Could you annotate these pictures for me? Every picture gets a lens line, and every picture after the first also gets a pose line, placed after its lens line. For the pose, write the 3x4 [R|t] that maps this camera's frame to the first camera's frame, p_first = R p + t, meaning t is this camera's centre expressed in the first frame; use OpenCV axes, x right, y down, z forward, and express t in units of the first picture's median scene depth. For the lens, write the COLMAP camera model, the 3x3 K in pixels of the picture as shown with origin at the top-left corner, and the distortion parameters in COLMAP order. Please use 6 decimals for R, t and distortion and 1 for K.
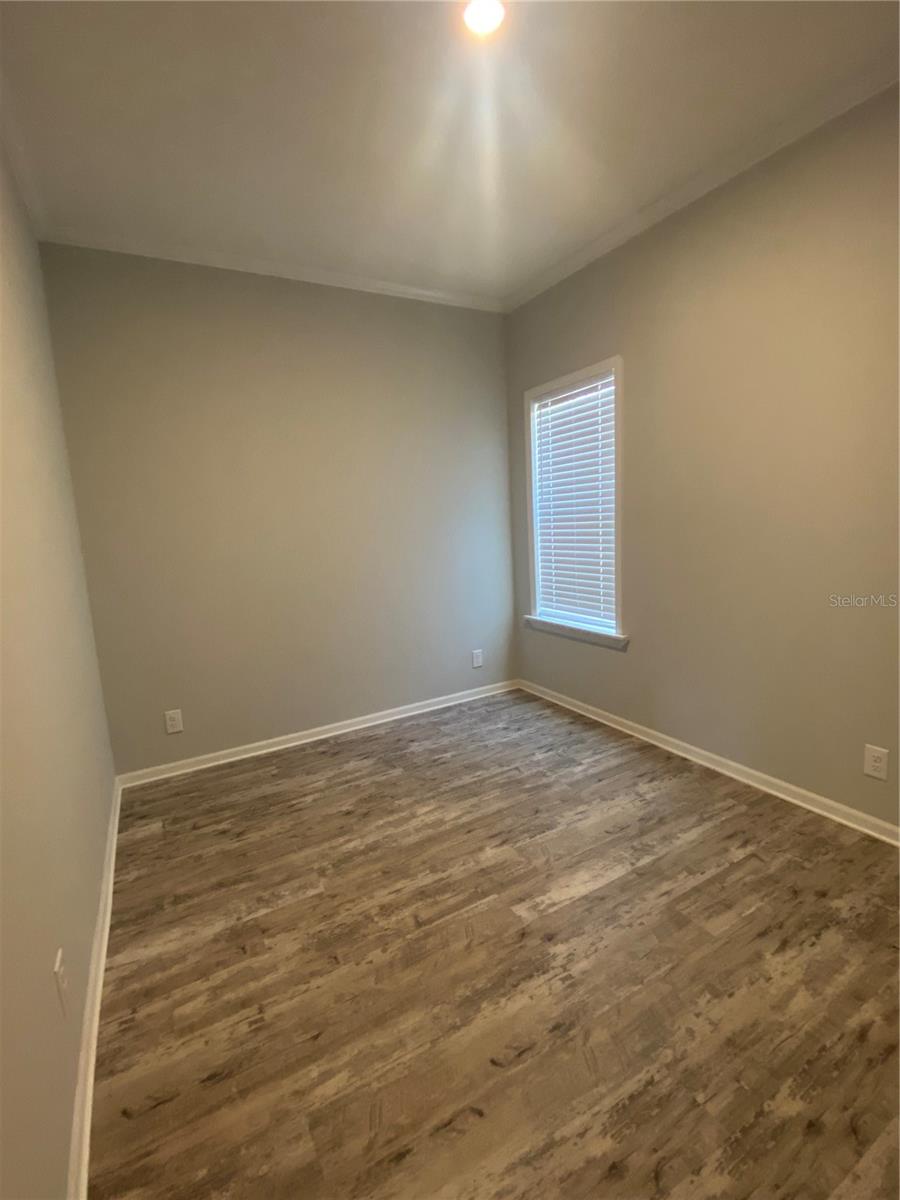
lens RADIAL K [[533.1, 0, 450.0], [0, 533.1, 600.0], [0, 0, 1]] dist [0.049123, -0.029448]
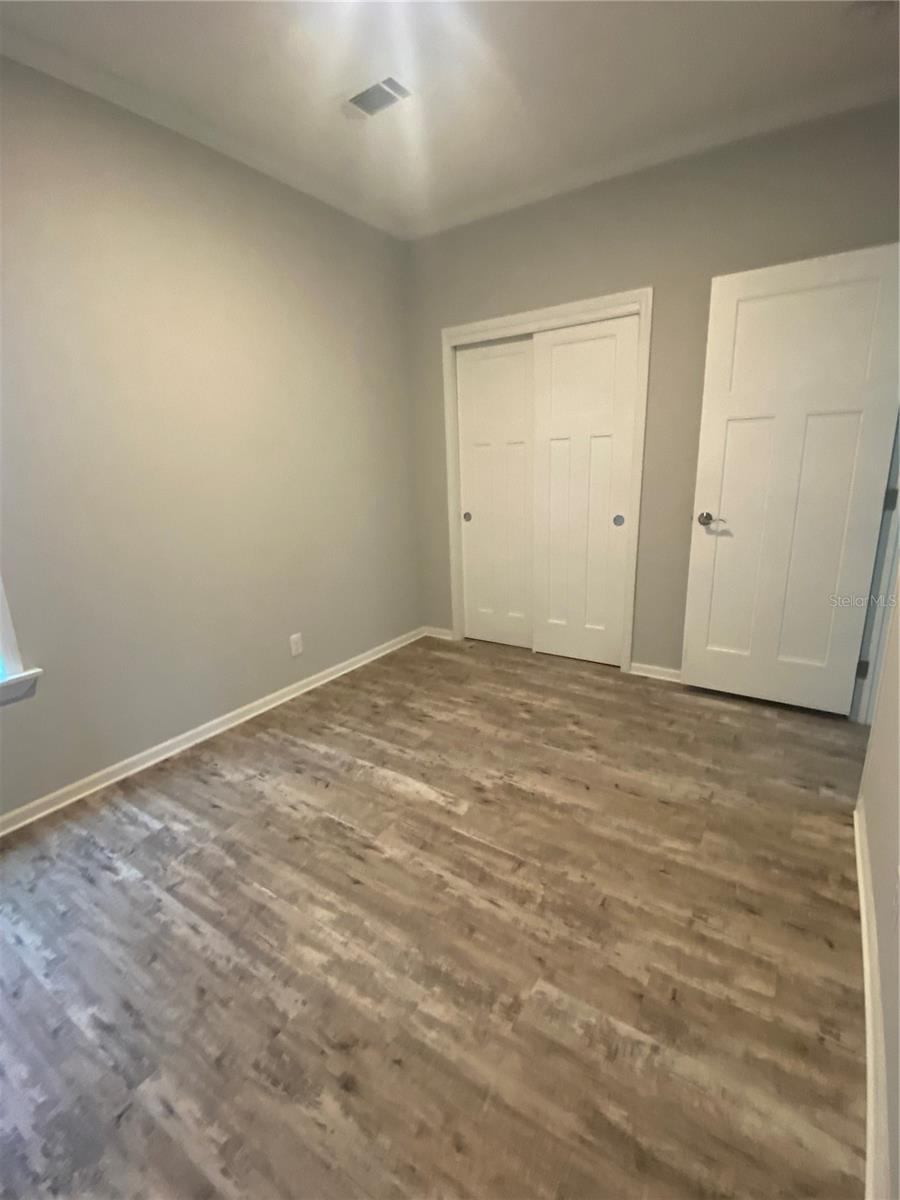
lens RADIAL K [[533.1, 0, 450.0], [0, 533.1, 600.0], [0, 0, 1]] dist [0.049123, -0.029448]
pose [[-0.445186, -0.158835, 0.881238, -0.731299], [0.200197, 0.941575, 0.270846, -0.140005], [-0.872772, 0.296999, -0.387378, 1.242697]]
